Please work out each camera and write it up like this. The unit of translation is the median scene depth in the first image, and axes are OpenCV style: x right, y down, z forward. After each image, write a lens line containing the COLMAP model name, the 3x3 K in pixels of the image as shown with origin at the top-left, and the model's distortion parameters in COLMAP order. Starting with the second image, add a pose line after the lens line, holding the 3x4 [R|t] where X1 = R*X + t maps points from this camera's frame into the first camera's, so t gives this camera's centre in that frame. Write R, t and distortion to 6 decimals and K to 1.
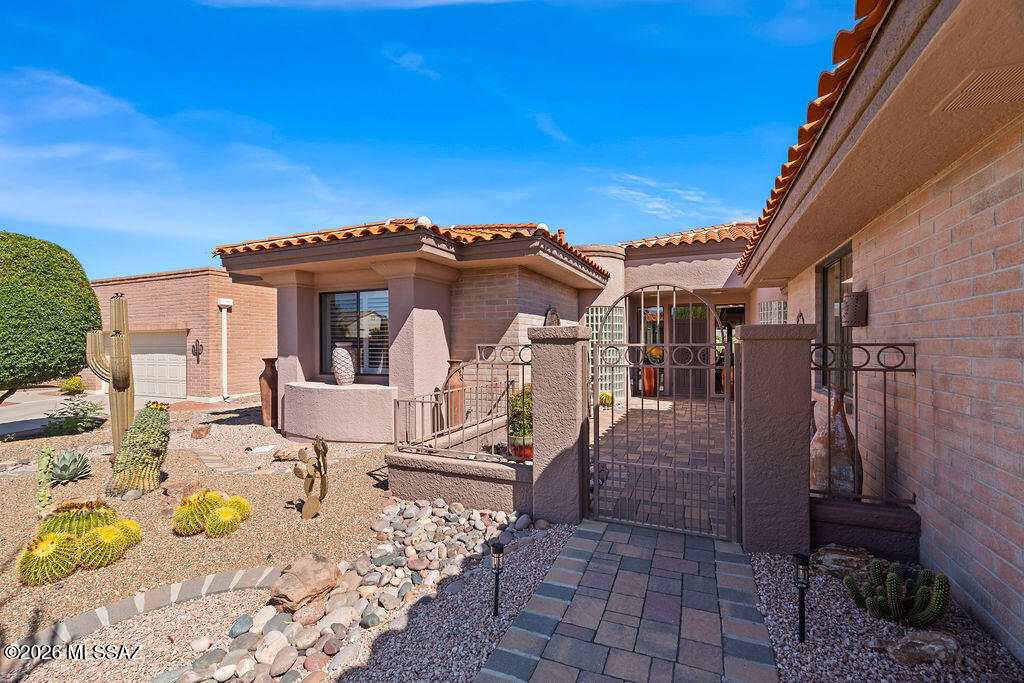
lens RADIAL K [[461.3, 0, 512.0], [0, 461.3, 341.5], [0, 0, 1]] dist [0.000934, 0.000072]
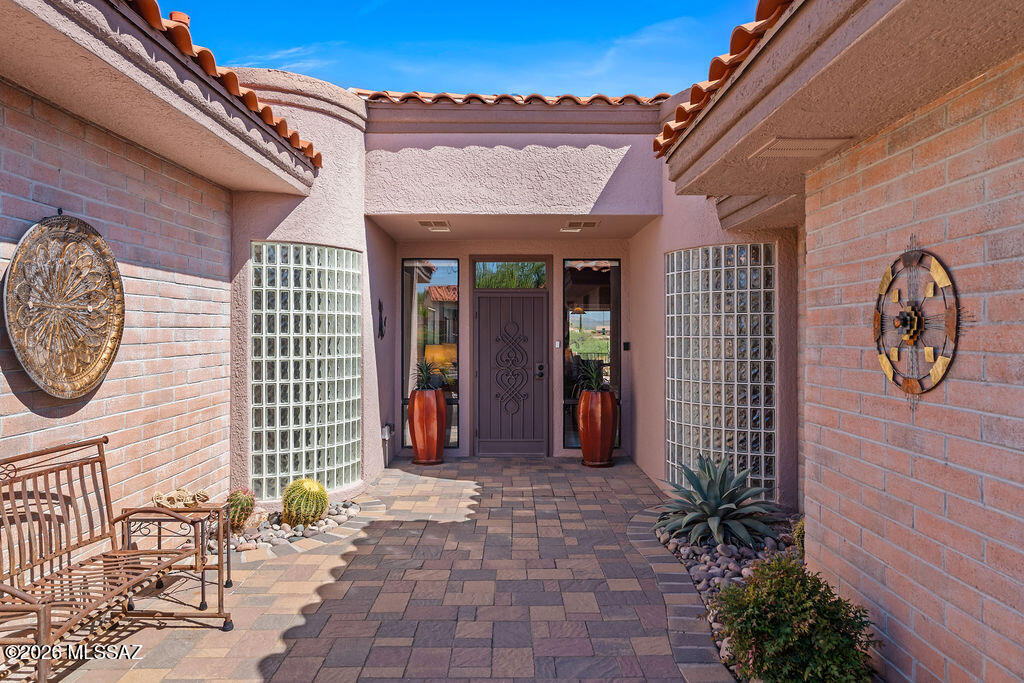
lens RADIAL K [[677.3, 0, 512.0], [0, 677.3, 341.5], [0, 0, 1]] dist [-0.000516, -0.000023]
pose [[0.925216, 0.006258, 0.379390, 0.146691], [-0.011662, 0.999861, 0.011947, -0.005530], [-0.379263, -0.015478, 0.925160, 0.430051]]
